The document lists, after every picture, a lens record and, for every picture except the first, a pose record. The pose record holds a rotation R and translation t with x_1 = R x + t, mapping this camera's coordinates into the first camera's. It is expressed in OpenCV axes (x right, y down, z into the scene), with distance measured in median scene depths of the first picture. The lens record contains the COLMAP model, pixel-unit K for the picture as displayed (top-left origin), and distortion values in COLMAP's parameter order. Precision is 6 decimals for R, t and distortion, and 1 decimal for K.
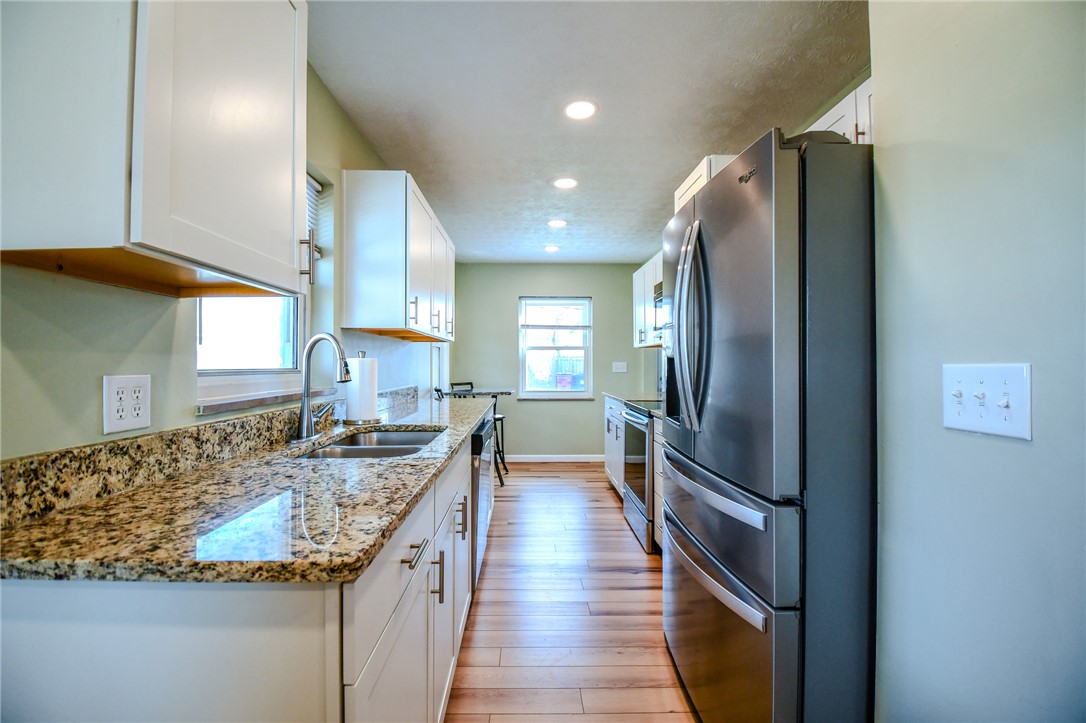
lens RADIAL K [[470.5, 0, 536.0], [0, 470.5, 359.3], [0, 0, 1]] dist [-0.001651, -0.010564]
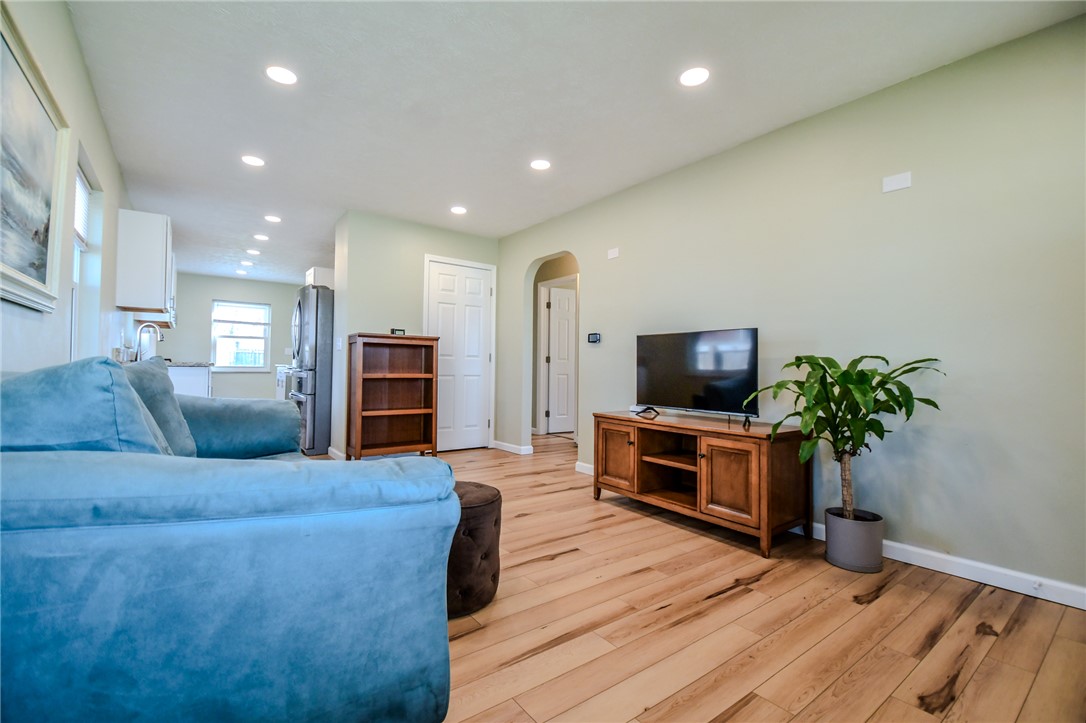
lens RADIAL K [[470.5, 0, 529.1], [0, 470.5, 359.6], [0, 0, 1]] dist [-0.001651, -0.010564]
pose [[0.820685, 0.020150, 0.571025, -0.246366], [-0.020231, 0.999776, -0.006202, 0.158367], [-0.571022, -0.006463, 0.820909, -3.041618]]
